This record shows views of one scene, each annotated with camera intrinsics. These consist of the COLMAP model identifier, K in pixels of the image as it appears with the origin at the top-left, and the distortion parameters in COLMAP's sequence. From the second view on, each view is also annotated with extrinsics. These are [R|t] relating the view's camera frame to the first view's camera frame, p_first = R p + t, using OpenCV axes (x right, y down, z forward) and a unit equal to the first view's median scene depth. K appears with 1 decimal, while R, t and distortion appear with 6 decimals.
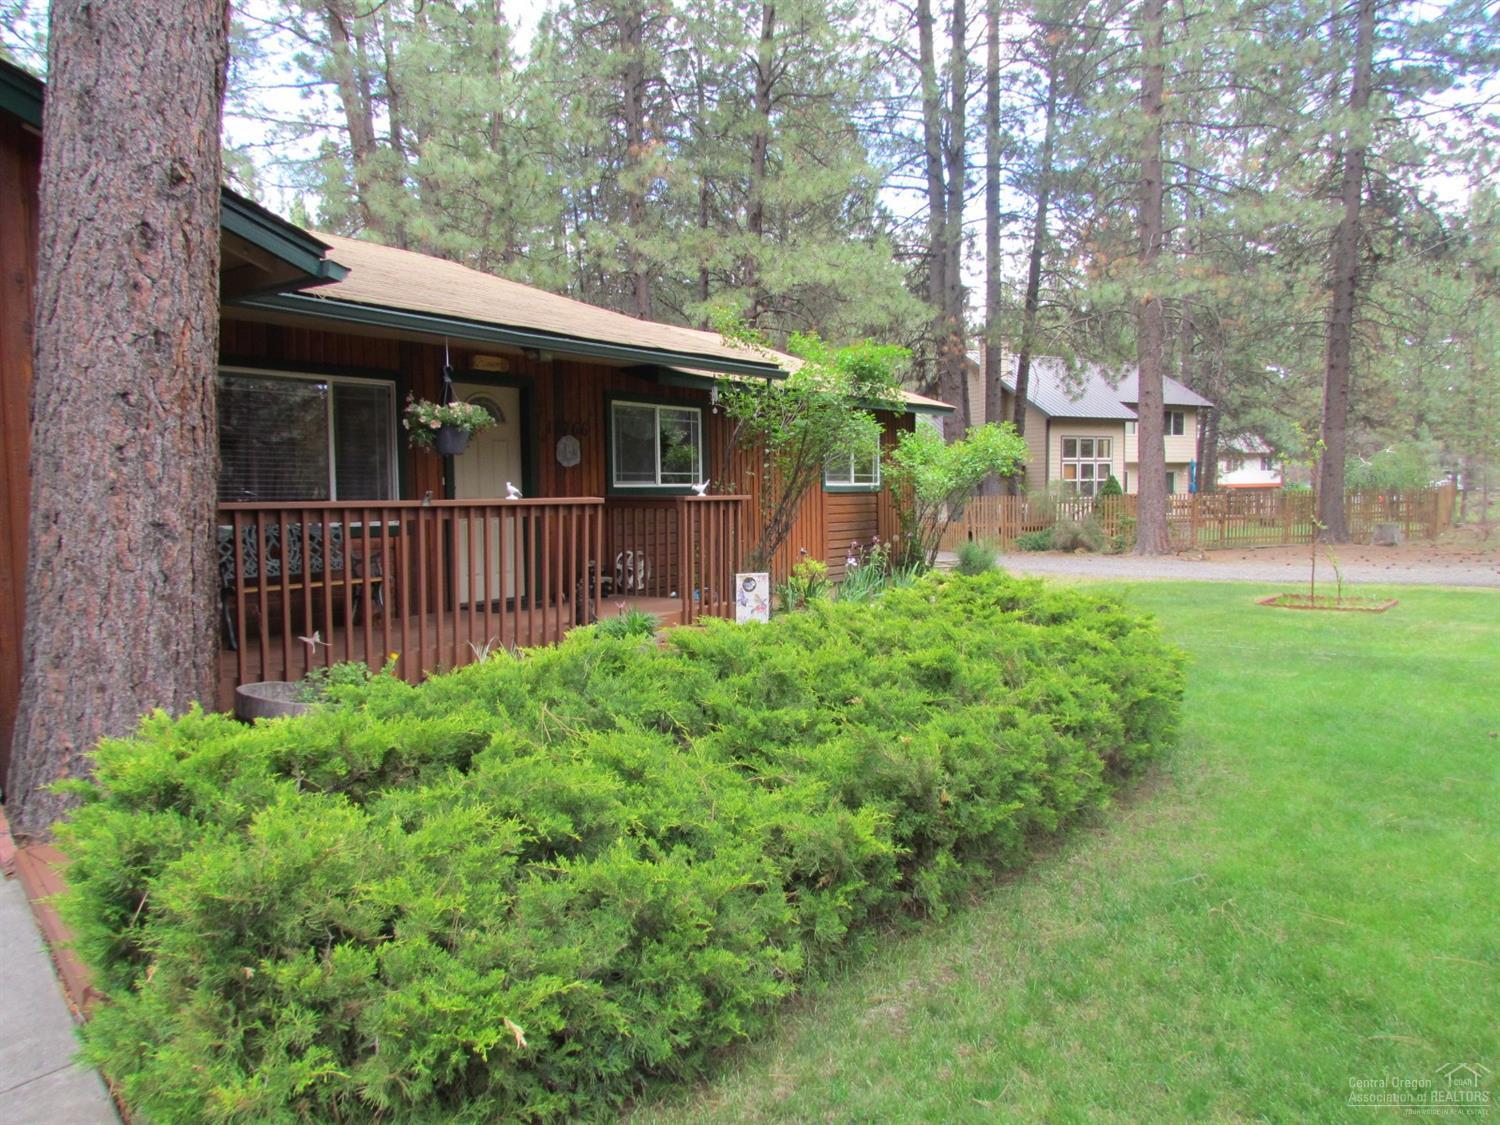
lens RADIAL K [[1073.3, 0, 755.1], [0, 1073.3, 555.8], [0, 0, 1]] dist [-0.081352, 0.063271]
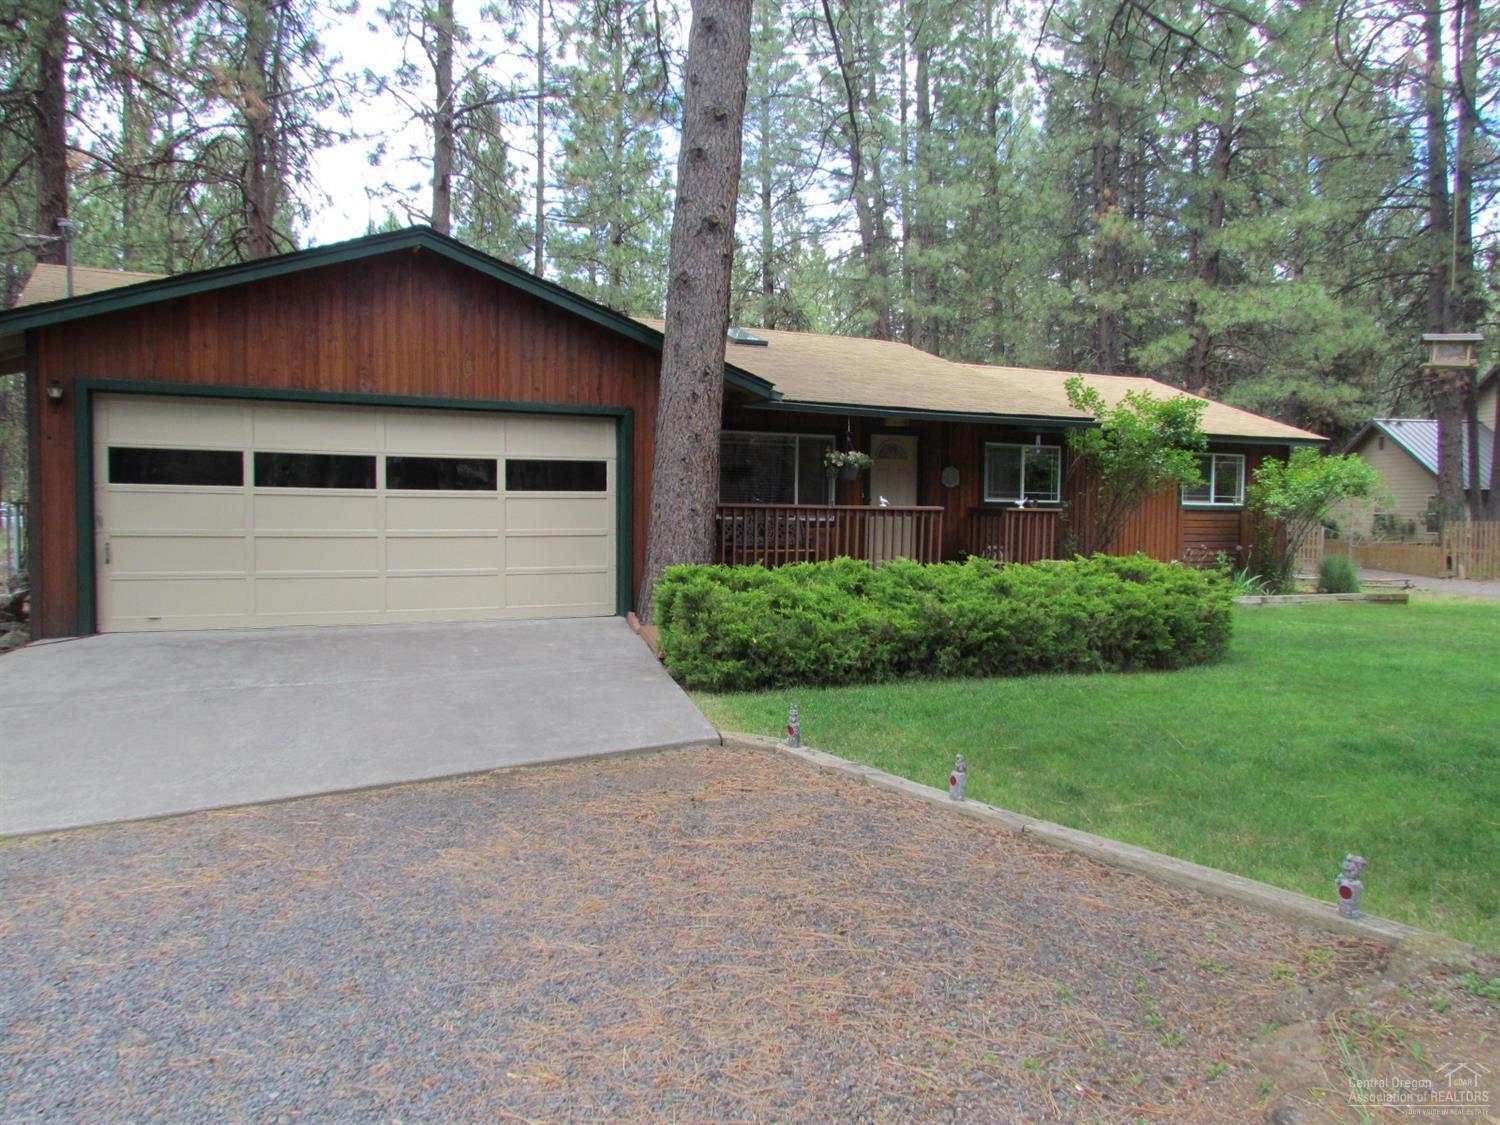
lens RADIAL K [[1073.3, 0, 755.1], [0, 1073.3, 555.8], [0, 0, 1]] dist [-0.081352, 0.063271]
pose [[0.876694, 0.047215, -0.478726, 0.399998], [-0.052651, 0.998611, 0.002069, 0.033593], [0.478158, 0.023392, 0.877962, -0.594073]]
